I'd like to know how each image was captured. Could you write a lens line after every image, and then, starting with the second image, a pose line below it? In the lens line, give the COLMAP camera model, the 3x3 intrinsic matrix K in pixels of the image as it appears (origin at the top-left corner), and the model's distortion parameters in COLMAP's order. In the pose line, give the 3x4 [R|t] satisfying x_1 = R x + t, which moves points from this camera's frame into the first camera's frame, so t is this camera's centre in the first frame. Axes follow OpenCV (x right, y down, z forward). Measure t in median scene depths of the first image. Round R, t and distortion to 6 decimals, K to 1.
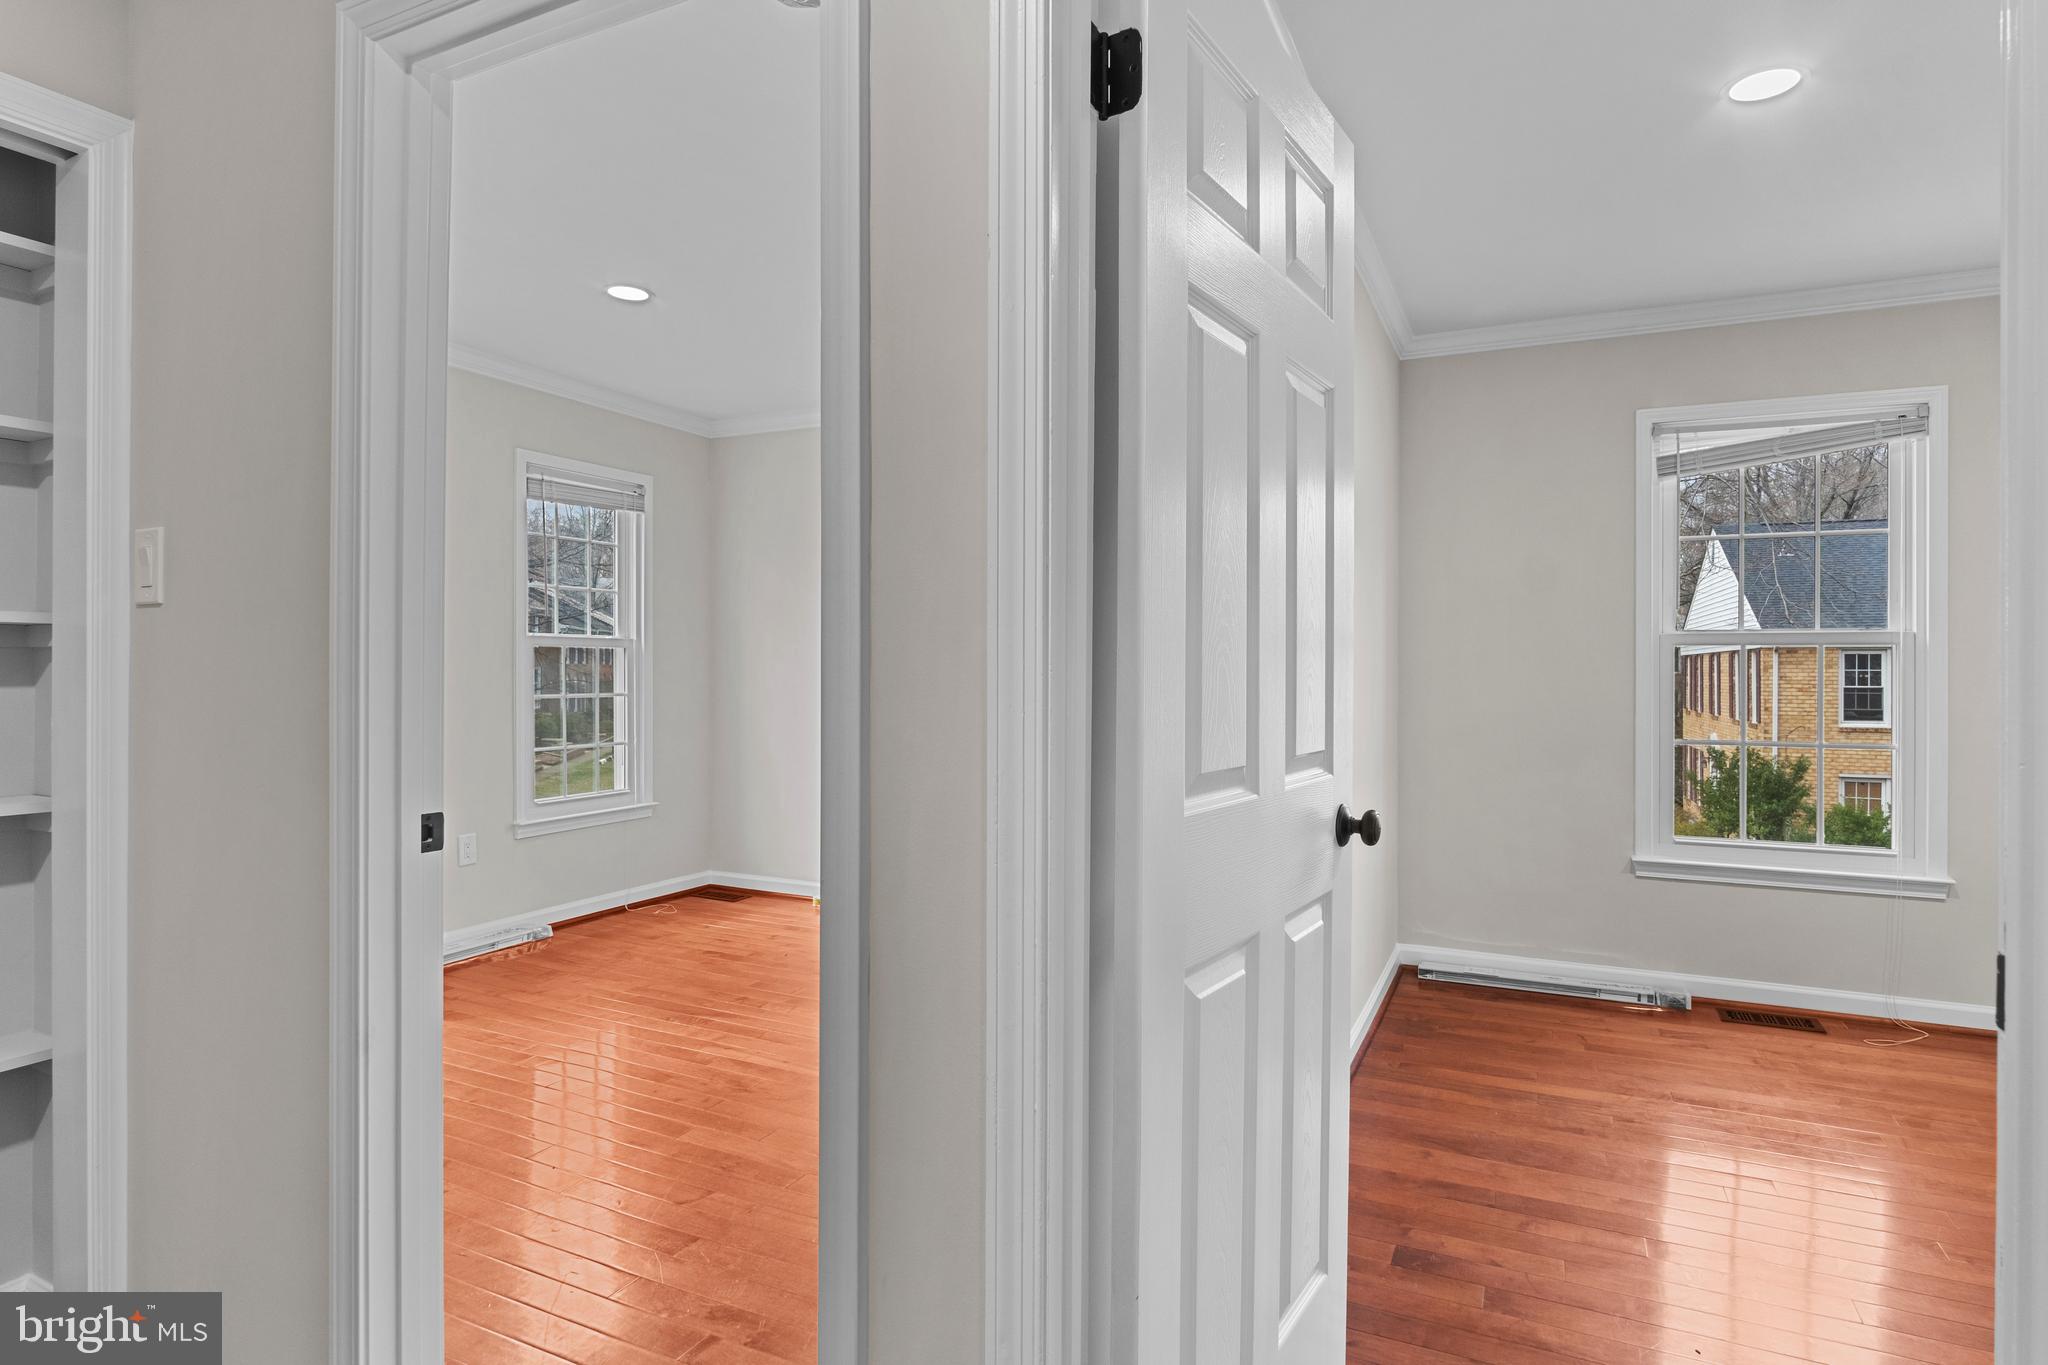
lens RADIAL K [[1107.5, 0, 1034.4], [0, 1107.5, 666.1], [0, 0, 1]] dist [-0.015746, 0.005219]
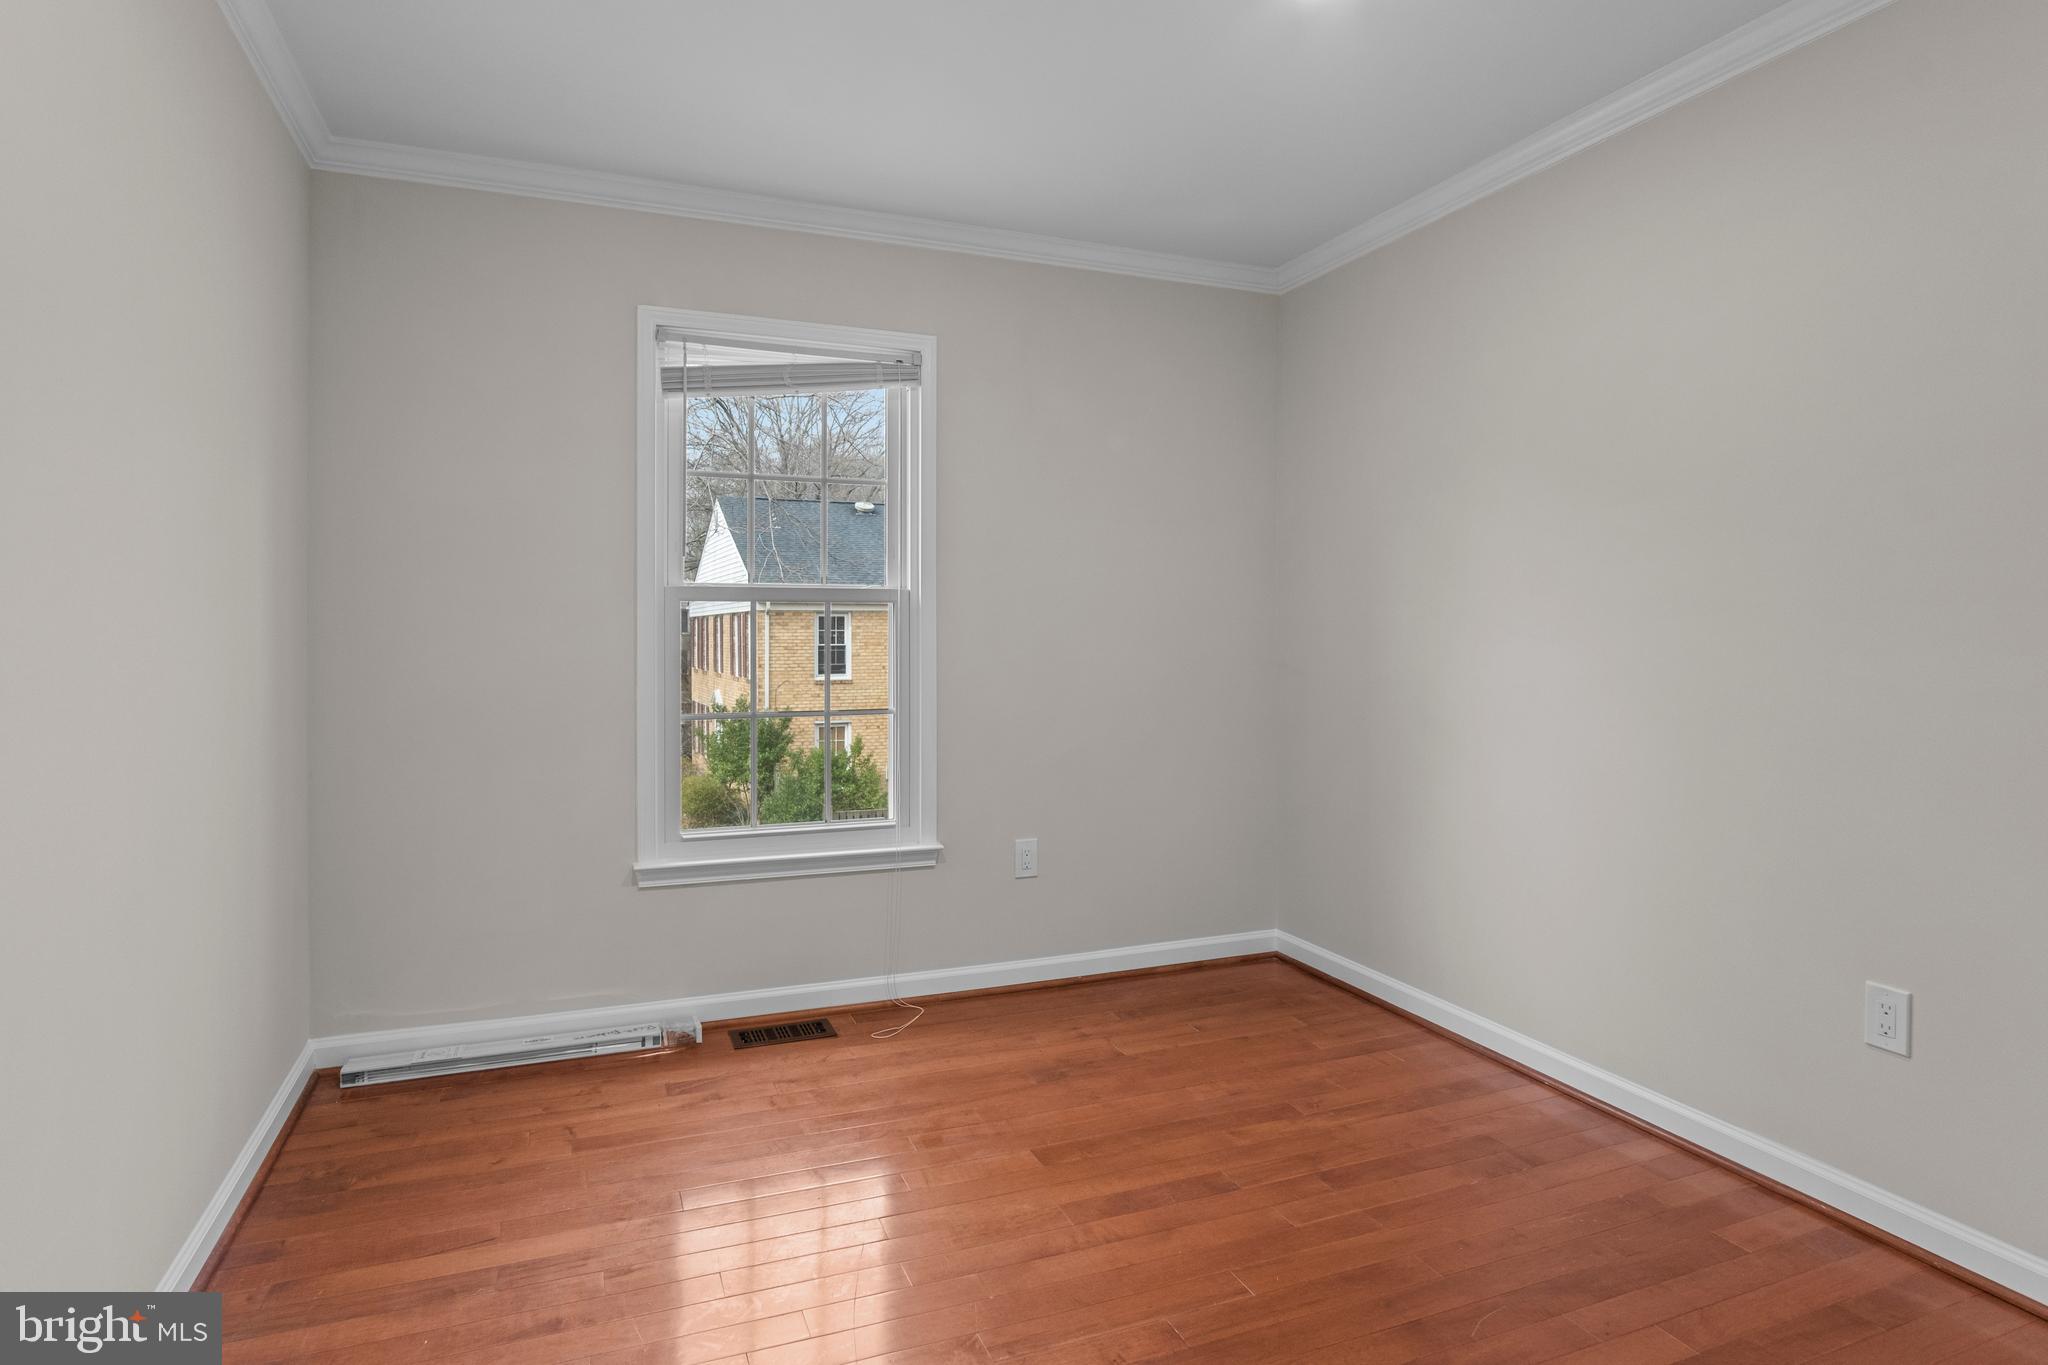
lens RADIAL K [[1107.5, 0, 1005.0], [0, 1107.5, 635.2], [0, 0, 1]] dist [-0.015746, 0.005219]
pose [[0.690884, -0.005937, 0.722941, 0.131094], [0.000821, 0.999972, 0.007428, 0.000880], [-0.722965, -0.004539, 0.690870, 0.221434]]
